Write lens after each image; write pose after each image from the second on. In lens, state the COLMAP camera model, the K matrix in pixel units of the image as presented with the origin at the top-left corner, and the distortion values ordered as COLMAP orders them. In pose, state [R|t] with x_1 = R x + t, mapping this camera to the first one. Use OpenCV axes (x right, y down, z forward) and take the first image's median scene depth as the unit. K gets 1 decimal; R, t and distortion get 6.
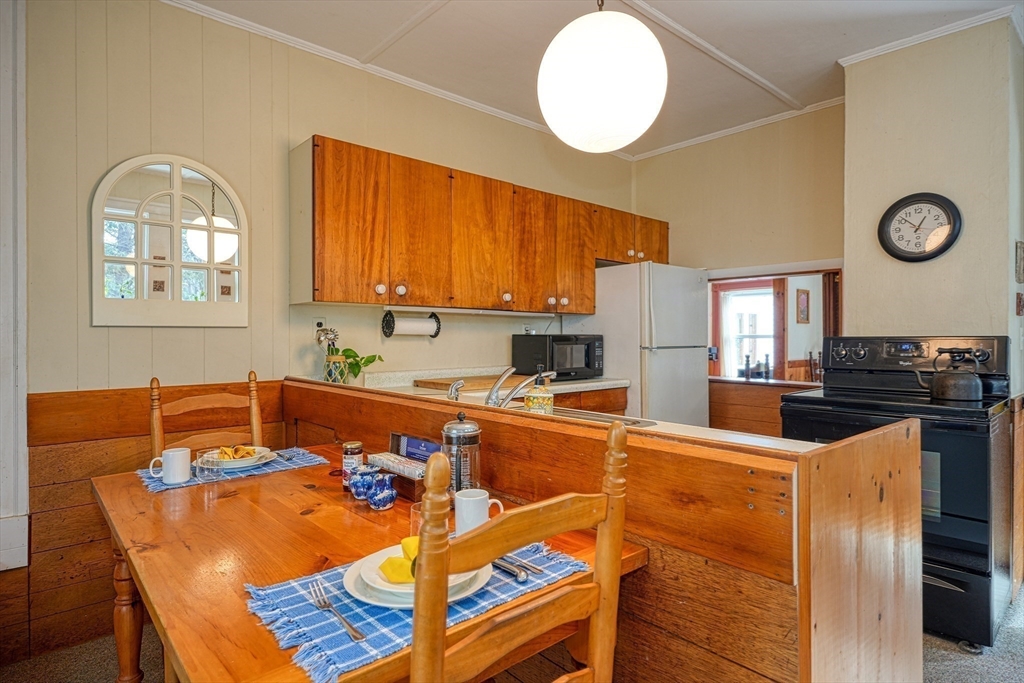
lens RADIAL K [[569.9, 0, 514.5], [0, 569.9, 342.0], [0, 0, 1]] dist [0.022156, -0.010584]
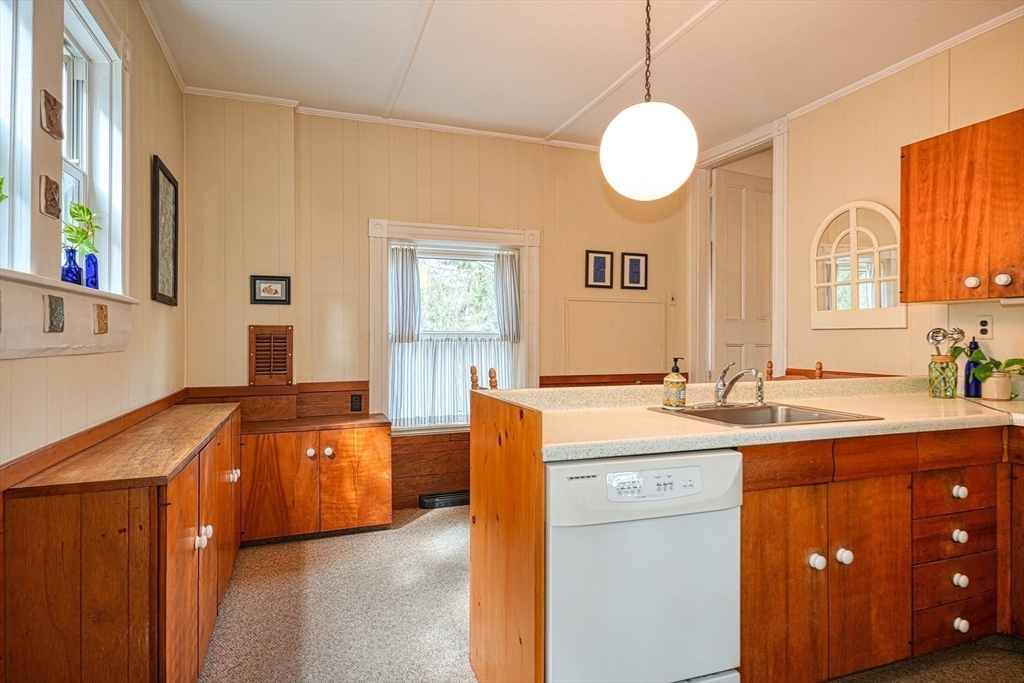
lens RADIAL K [[569.9, 0, 515.6], [0, 569.9, 335.7], [0, 0, 1]] dist [0.022156, -0.010584]
pose [[-0.363641, -0.001040, -0.931539, 0.757131], [-0.009078, 0.999956, 0.002428, -0.005784], [0.931495, 0.009339, -0.363634, 0.601294]]
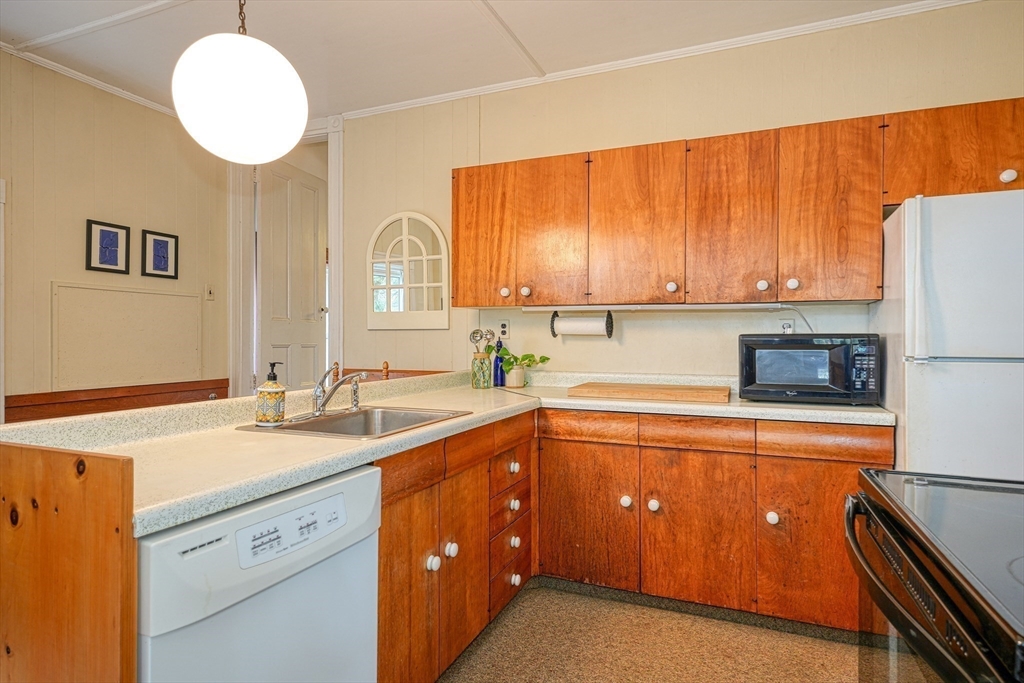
lens RADIAL K [[569.9, 0, 508.1], [0, 569.9, 337.4], [0, 0, 1]] dist [0.022156, -0.010584]
pose [[0.429289, 0.000935, -0.903167, 0.654475], [-0.008825, 0.999956, -0.003159, -0.004449], [0.903124, 0.009327, 0.429278, 0.493651]]
